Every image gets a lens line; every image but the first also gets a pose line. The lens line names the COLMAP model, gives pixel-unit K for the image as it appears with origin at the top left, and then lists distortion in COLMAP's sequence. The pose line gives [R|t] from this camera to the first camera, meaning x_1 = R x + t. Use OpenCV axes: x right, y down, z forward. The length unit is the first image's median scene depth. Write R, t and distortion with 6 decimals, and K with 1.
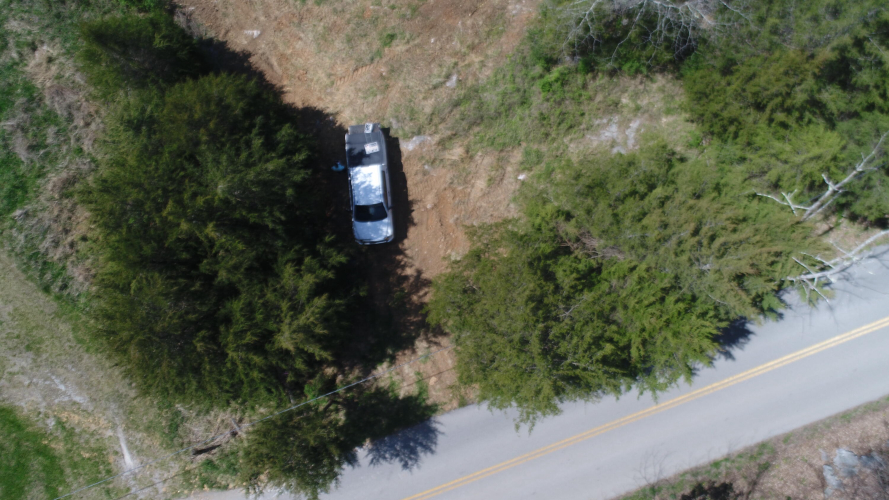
lens RADIAL K [[595.7, 0, 443.4], [0, 595.7, 252.8], [0, 0, 1]] dist [-0.001876, 0.002072]
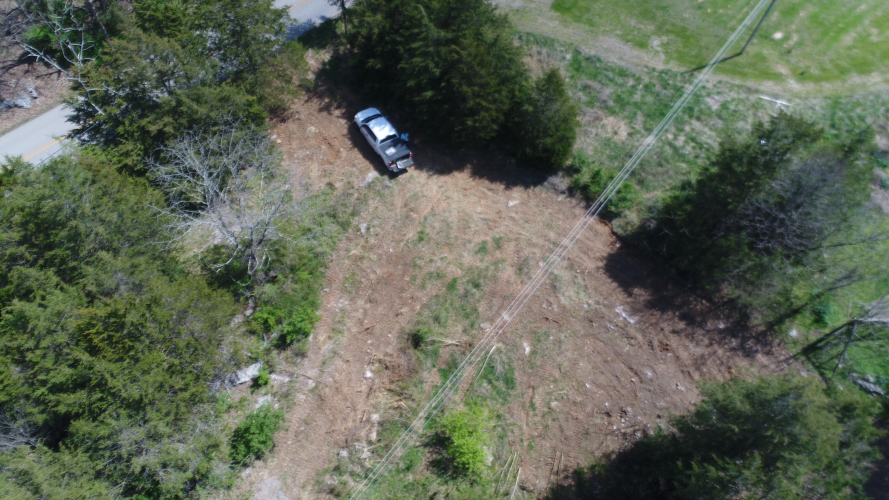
lens RADIAL K [[595.7, 0, 443.4], [0, 595.7, 252.8], [0, 0, 1]] dist [-0.001876, 0.002072]
pose [[-0.889815, 0.374741, -0.260381, 0.228911], [-0.456314, -0.733811, 0.503287, -1.107822], [-0.002468, 0.566648, 0.823956, -0.061800]]
